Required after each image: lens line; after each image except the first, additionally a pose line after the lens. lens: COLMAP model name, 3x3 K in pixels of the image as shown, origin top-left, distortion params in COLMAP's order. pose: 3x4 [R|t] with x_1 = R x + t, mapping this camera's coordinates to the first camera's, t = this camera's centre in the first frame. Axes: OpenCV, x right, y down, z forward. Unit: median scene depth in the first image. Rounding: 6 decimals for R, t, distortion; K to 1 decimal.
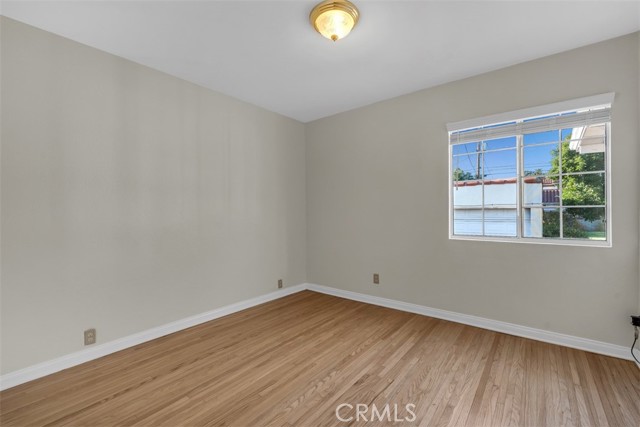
lens RADIAL K [[287.2, 0, 321.4], [0, 287.2, 210.6], [0, 0, 1]] dist [-0.002047, -0.000653]
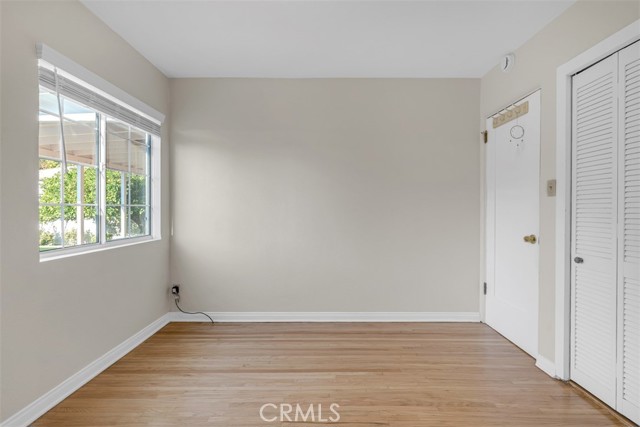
lens RADIAL K [[287.2, 0, 321.4], [0, 287.2, 210.6], [0, 0, 1]] dist [-0.002047, -0.000653]
pose [[-0.611921, 0.000889, 0.790918, -0.361081], [0.000520, 1.000000, -0.000721, 0.017972], [-0.790918, -0.000030, -0.611922, 1.196924]]
